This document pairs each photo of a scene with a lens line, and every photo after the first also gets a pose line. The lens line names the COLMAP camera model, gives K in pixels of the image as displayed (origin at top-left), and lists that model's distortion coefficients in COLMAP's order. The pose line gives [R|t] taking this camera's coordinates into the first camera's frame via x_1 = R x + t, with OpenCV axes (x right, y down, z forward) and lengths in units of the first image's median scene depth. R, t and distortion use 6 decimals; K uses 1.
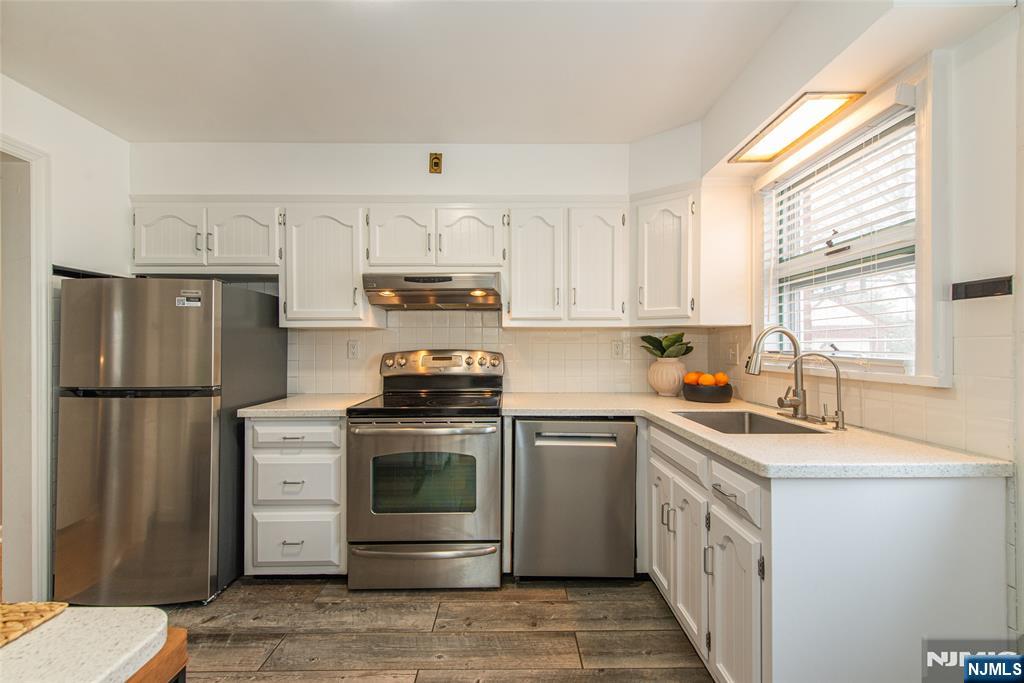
lens RADIAL K [[407.5, 0, 509.8], [0, 407.5, 347.8], [0, 0, 1]] dist [0.013017, 0.000035]
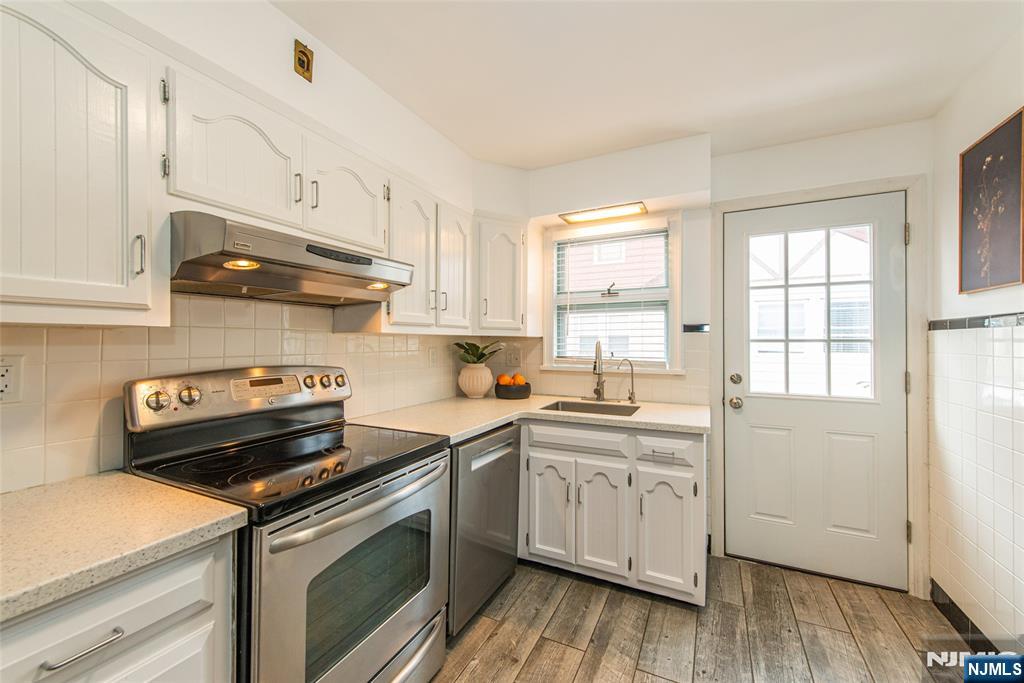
lens RADIAL K [[409.6, 0, 514.8], [0, 409.6, 341.5], [0, 0, 1]] dist [0.010770, -0.000118]
pose [[0.434146, 0.003390, 0.900836, -0.684545], [0.001347, 0.999989, -0.004412, -0.036673], [-0.900841, 0.003129, 0.434137, 0.518786]]
